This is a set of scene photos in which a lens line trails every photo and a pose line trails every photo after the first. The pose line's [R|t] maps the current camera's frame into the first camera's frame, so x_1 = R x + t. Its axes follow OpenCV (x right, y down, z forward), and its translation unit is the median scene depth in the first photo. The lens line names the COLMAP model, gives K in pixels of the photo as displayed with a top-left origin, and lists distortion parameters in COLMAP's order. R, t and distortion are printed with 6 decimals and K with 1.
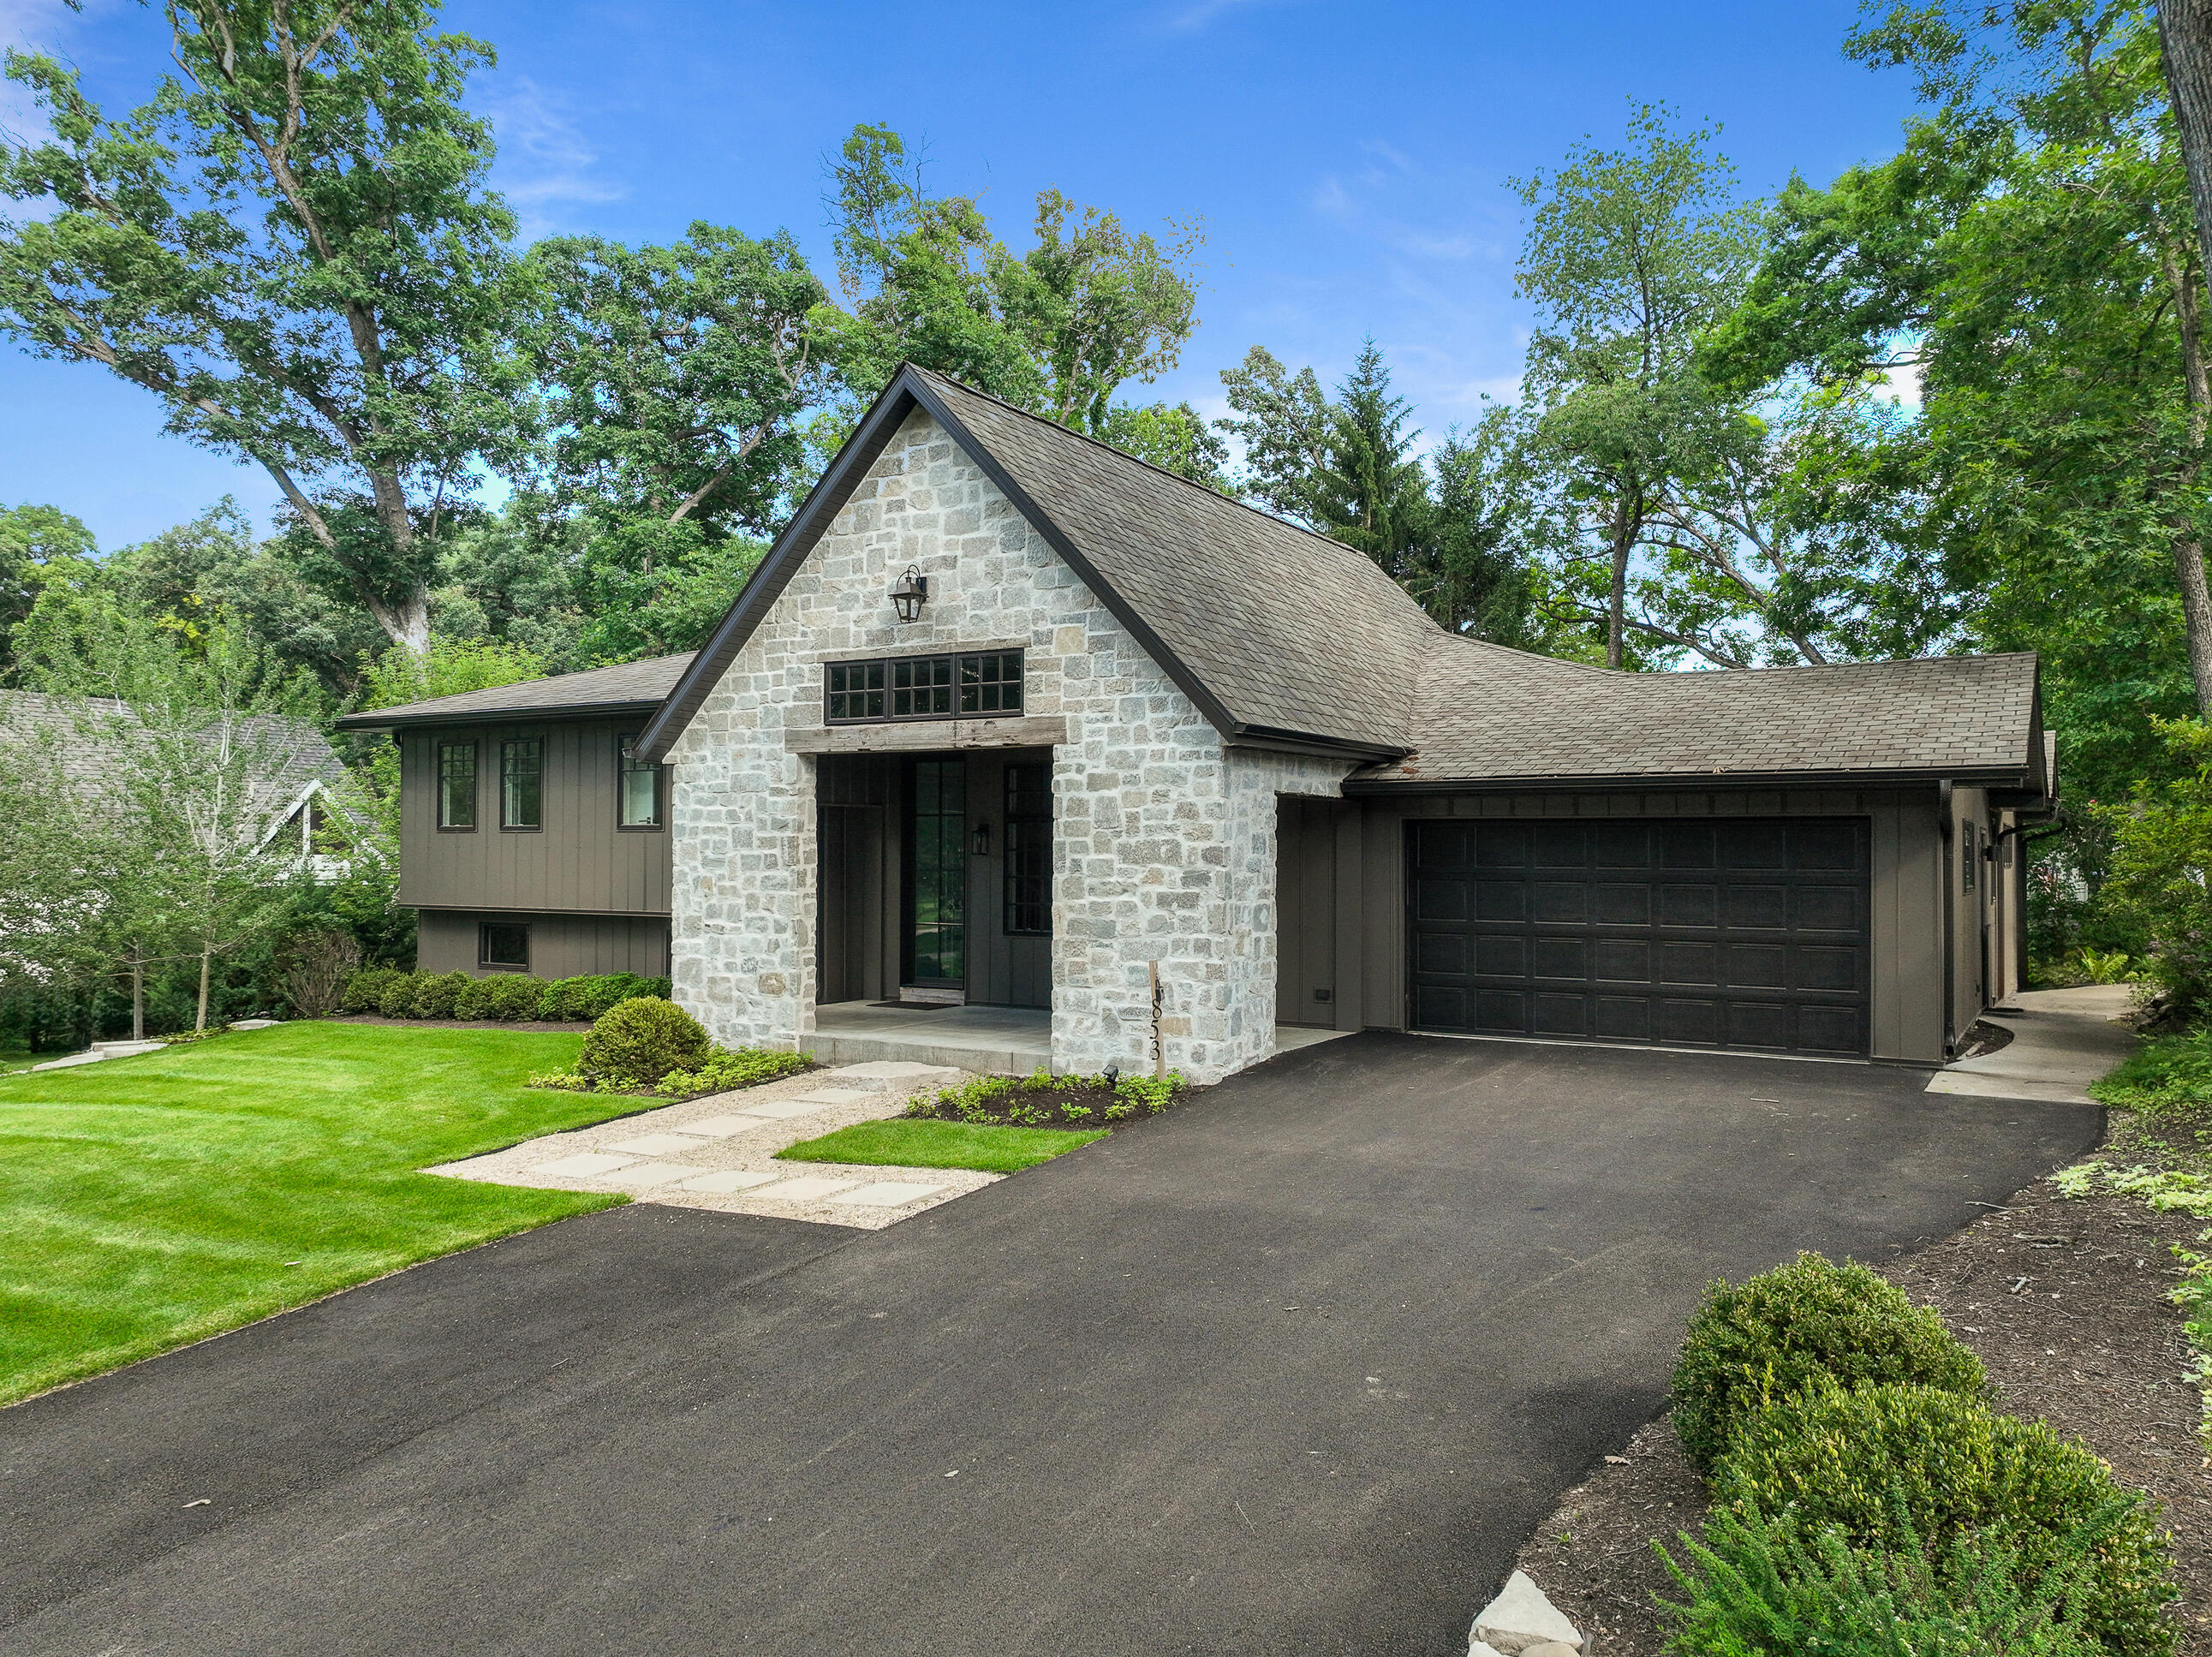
lens RADIAL K [[1583.8, 0, 1134.1], [0, 1583.8, 833.2], [0, 0, 1]] dist [0.000429, 0.005460]
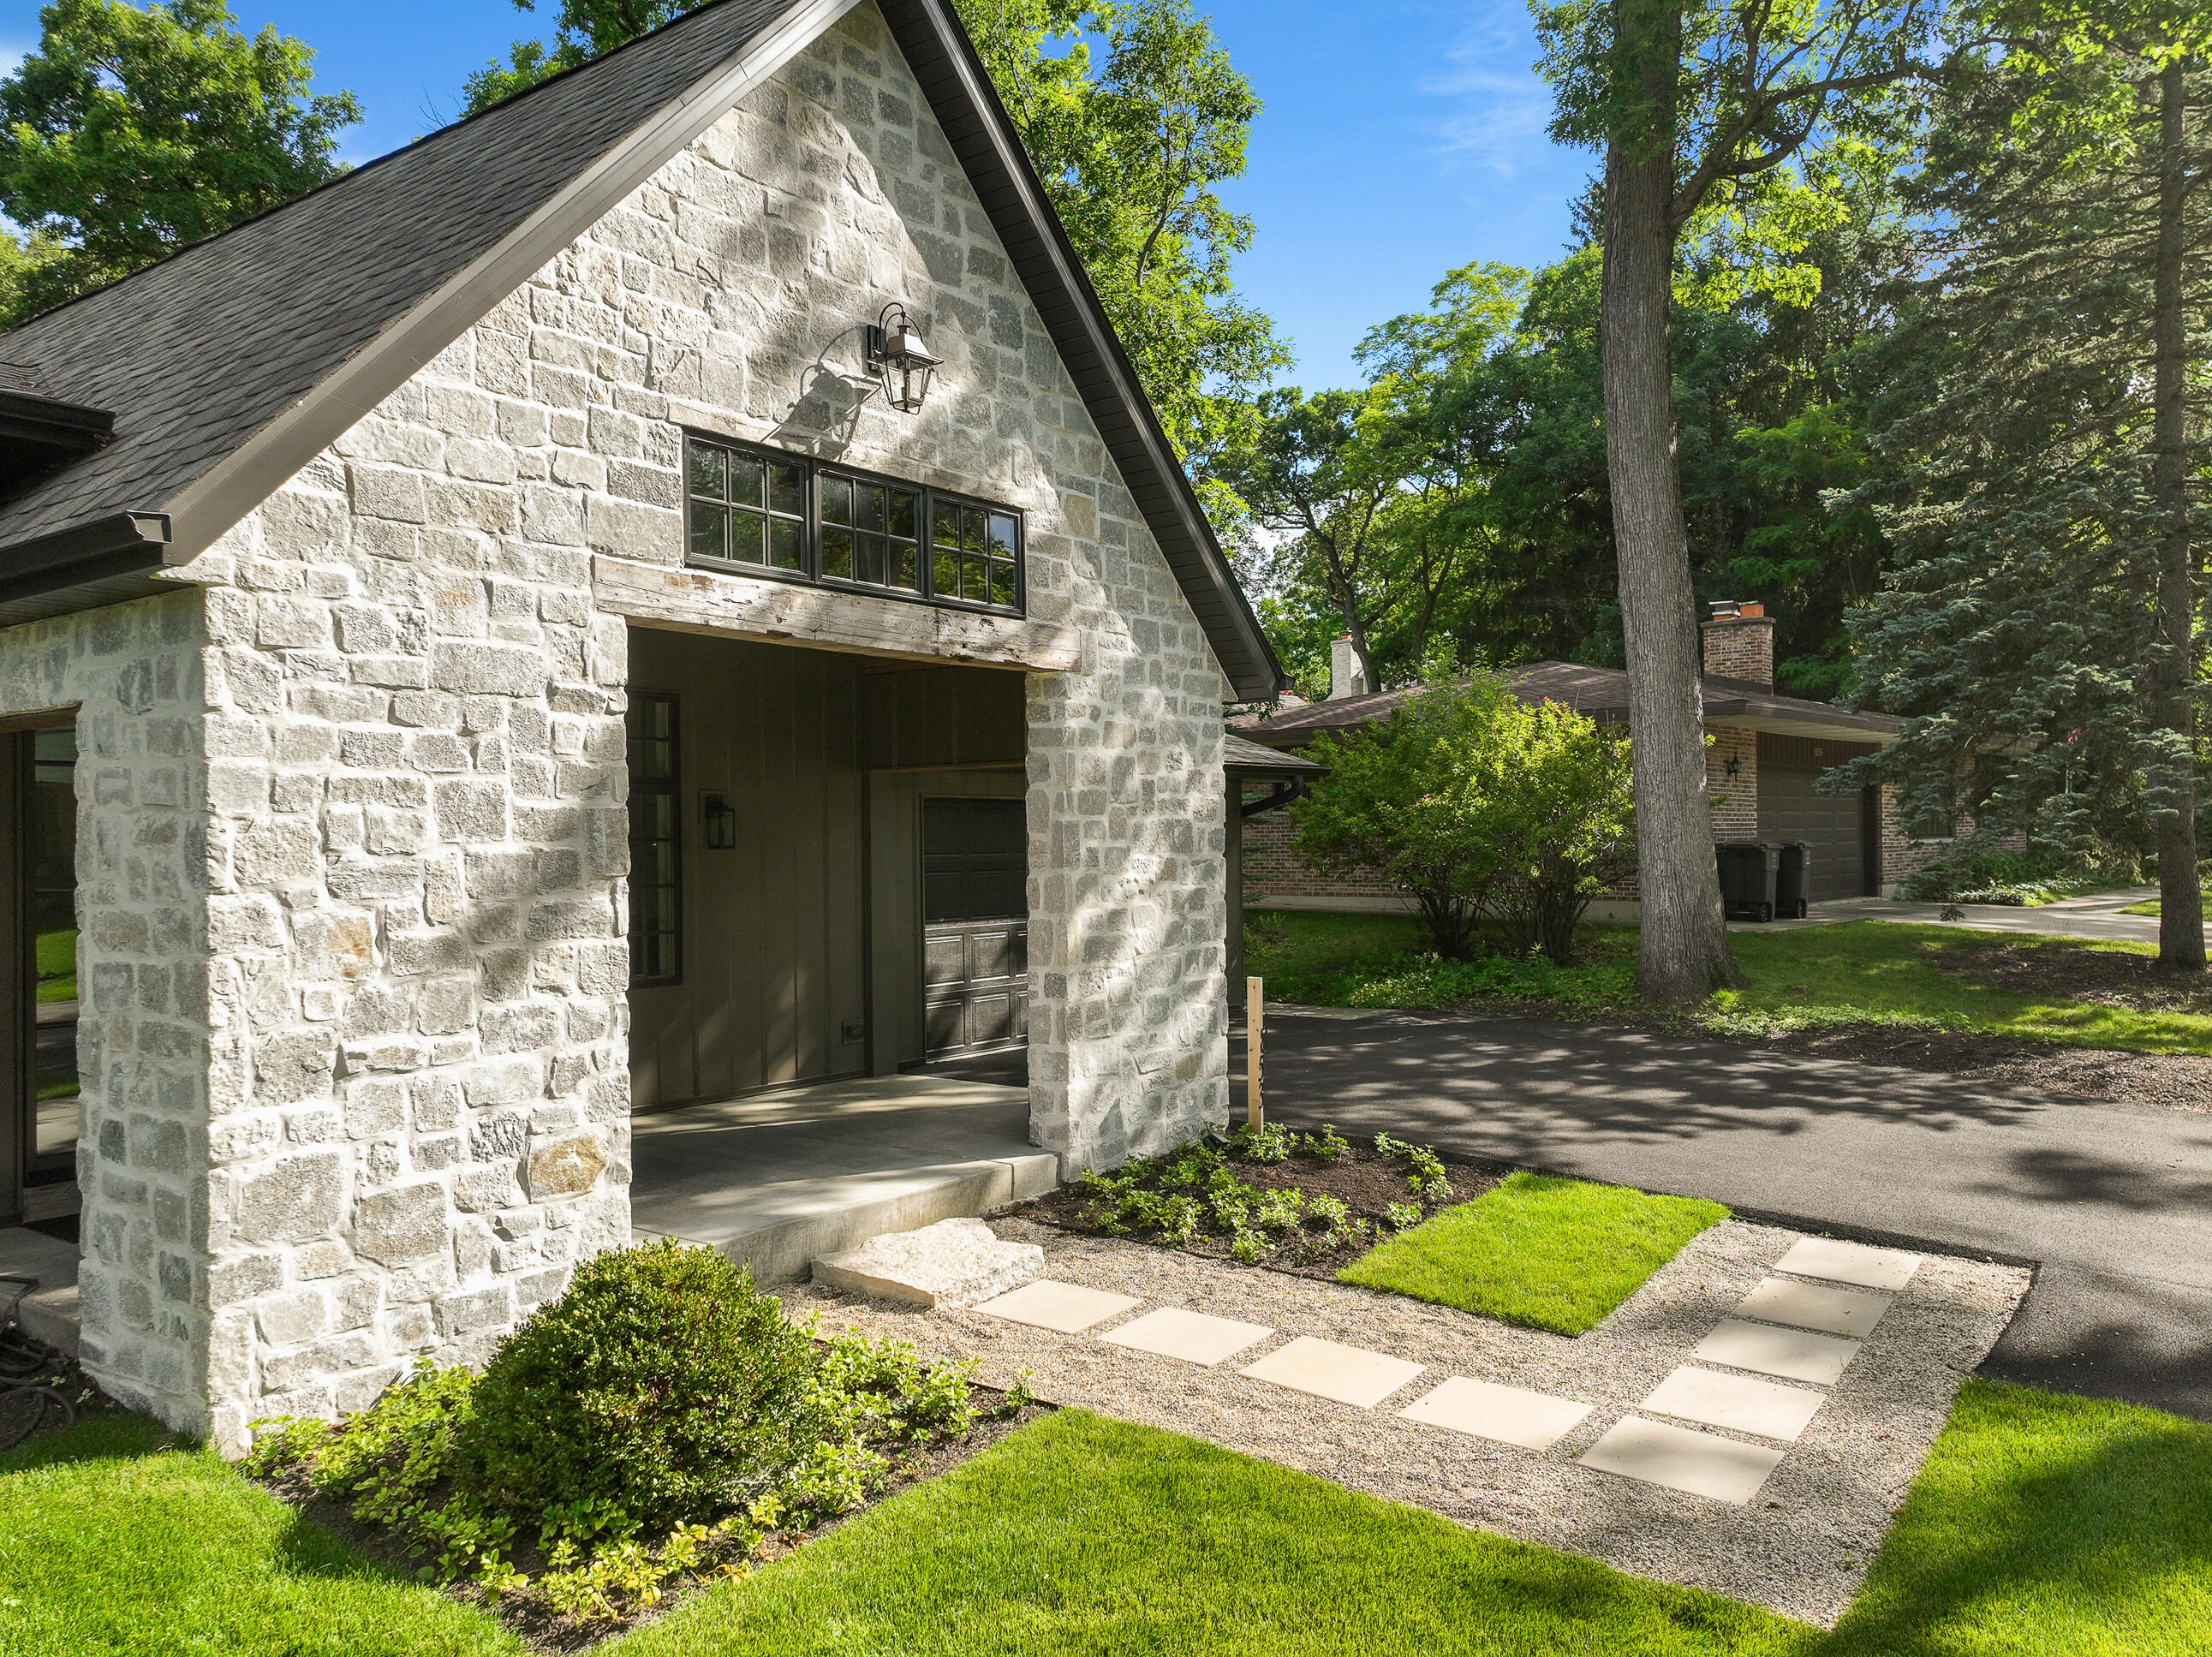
lens RADIAL K [[1624.5, 0, 1106.0], [0, 1624.5, 828.5], [0, 0, 1]] dist [0.002783, -0.001208]
pose [[0.106816, 0.001060, 0.994278, -0.679455], [0.000812, 0.999999, -0.001154, 0.008416], [-0.994278, 0.000930, 0.106815, 0.875308]]
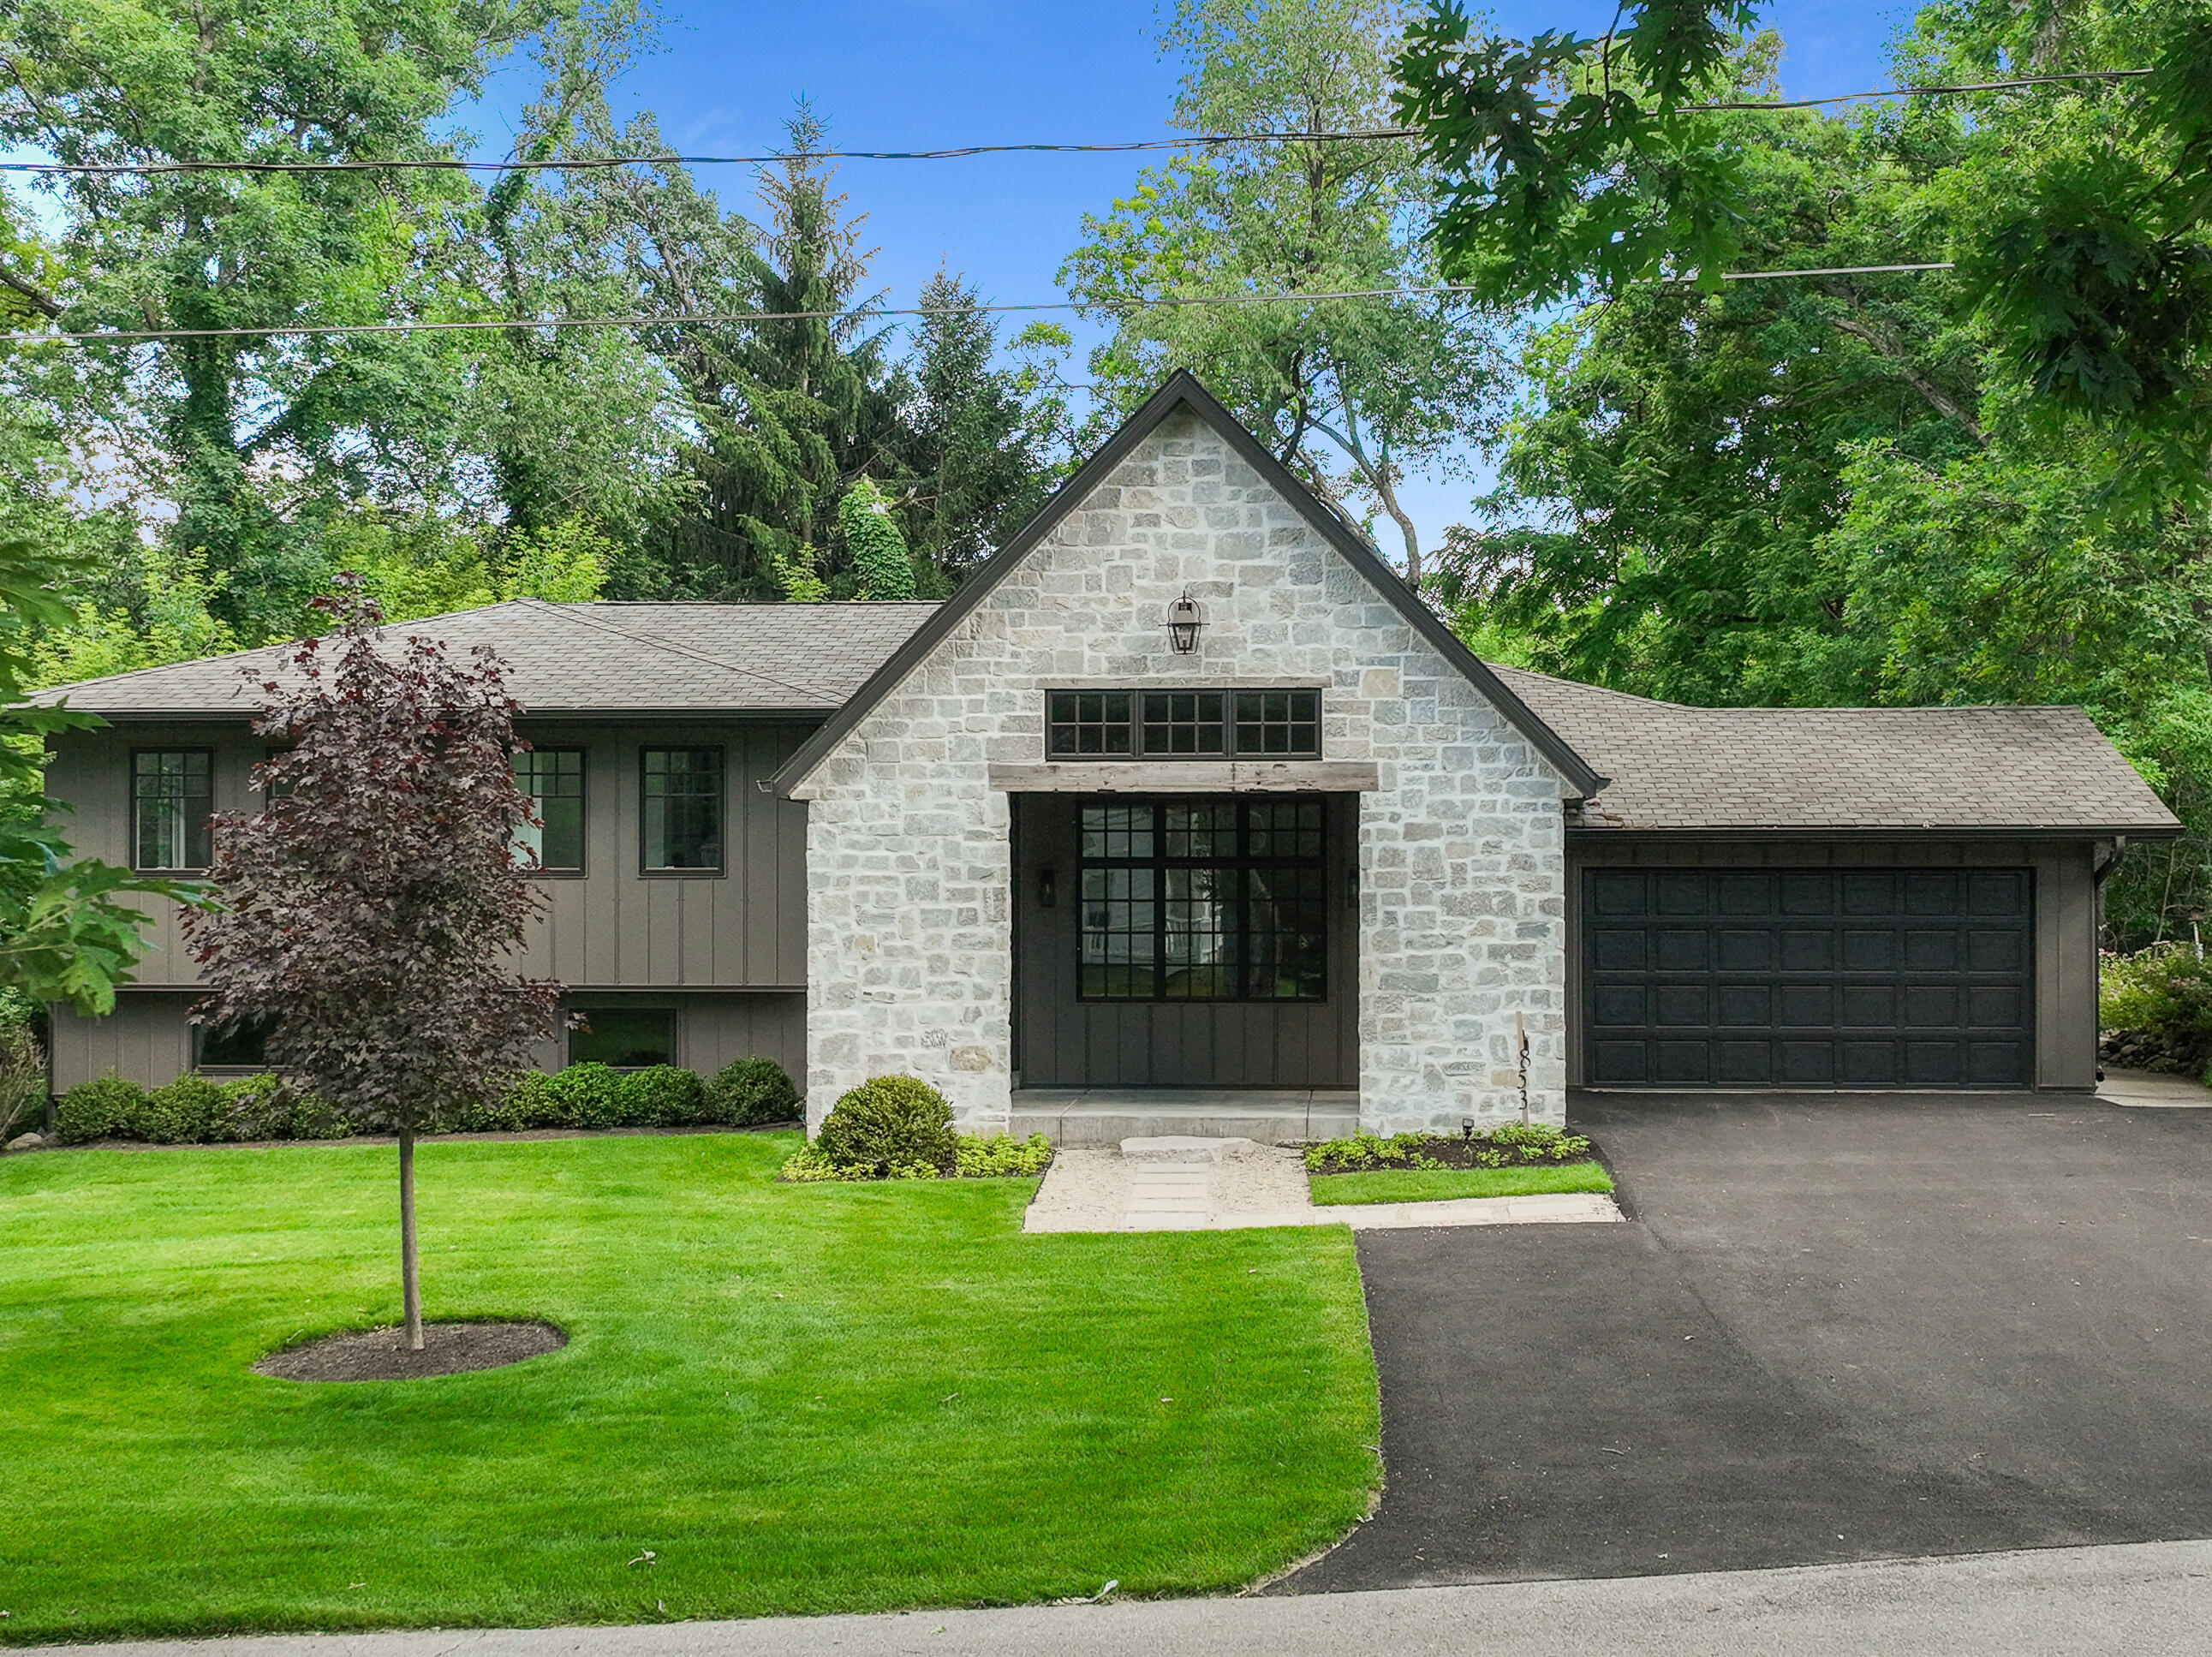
lens RADIAL K [[3062.1, 0, 1106.0], [0, 3062.1, 828.5], [0, 0, 1]] dist [0.002720, -0.009190]
pose [[0.894893, 0.004212, 0.446260, -0.971196], [-0.001190, 0.999974, -0.007051, -0.019639], [-0.446279, 0.005779, 0.894875, -0.559567]]
